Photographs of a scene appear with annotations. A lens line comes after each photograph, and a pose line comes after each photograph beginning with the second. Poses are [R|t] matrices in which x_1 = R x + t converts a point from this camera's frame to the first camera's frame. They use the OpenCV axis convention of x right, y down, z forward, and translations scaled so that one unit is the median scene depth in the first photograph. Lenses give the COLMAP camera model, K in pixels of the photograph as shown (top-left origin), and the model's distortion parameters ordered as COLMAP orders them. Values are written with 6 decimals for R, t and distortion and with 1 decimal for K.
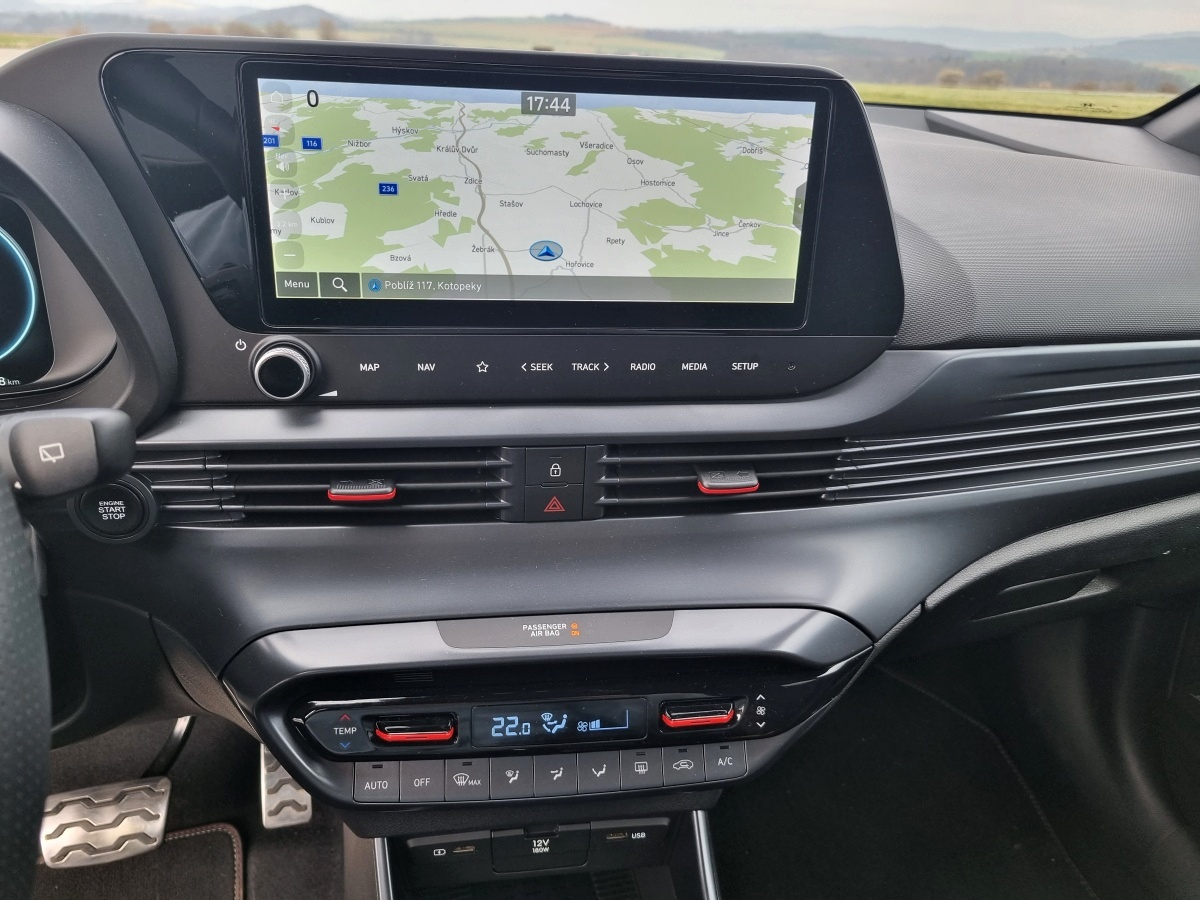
lens RADIAL K [[920.0, 0, 599.6], [0, 920.0, 447.9], [0, 0, 1]] dist [0.022866, -0.015579]
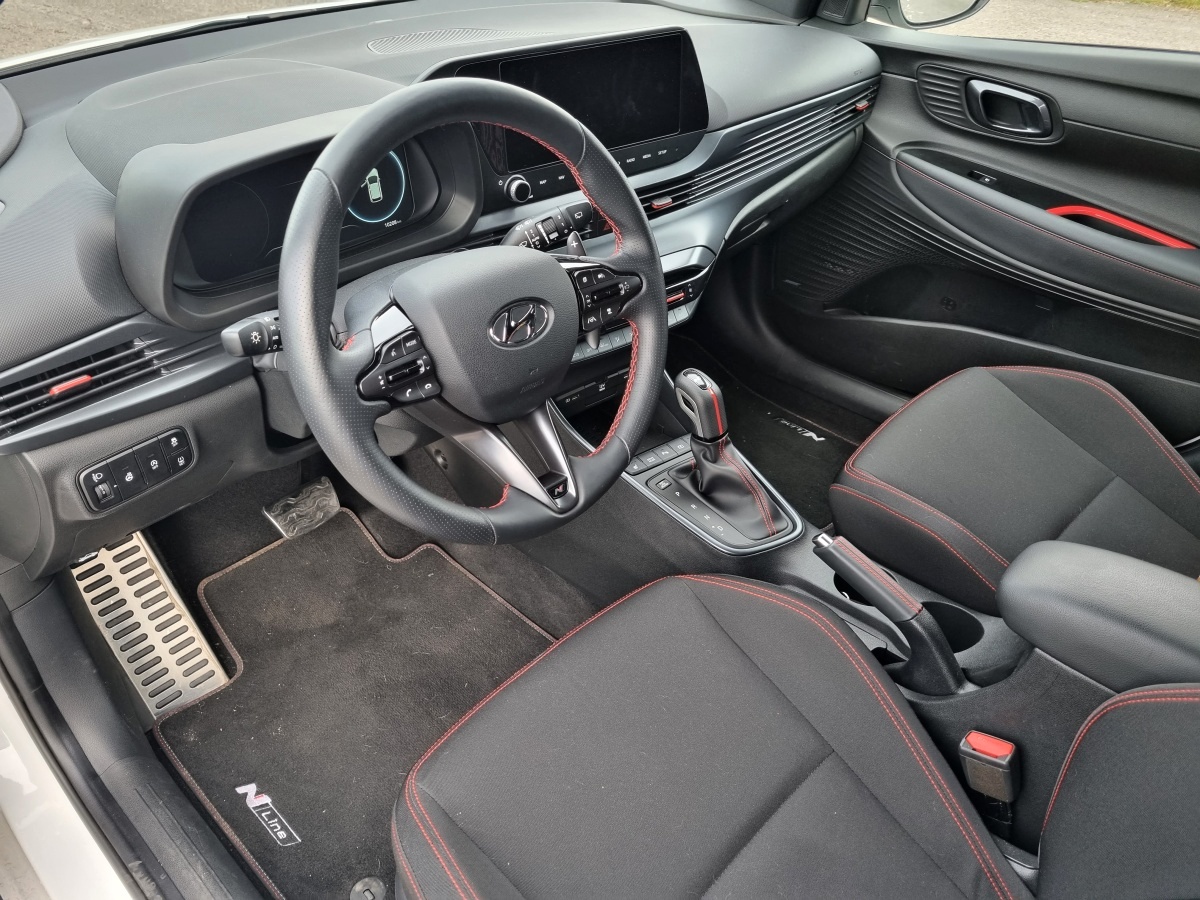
lens RADIAL K [[920.0, 0, 623.9], [0, 920.0, 450.1], [0, 0, 1]] dist [0.022866, -0.015579]
pose [[0.842120, -0.324838, 0.430481, -1.248361], [0.218027, 0.935166, 0.279159, -0.055095], [-0.493253, -0.141229, 0.858345, -1.191217]]
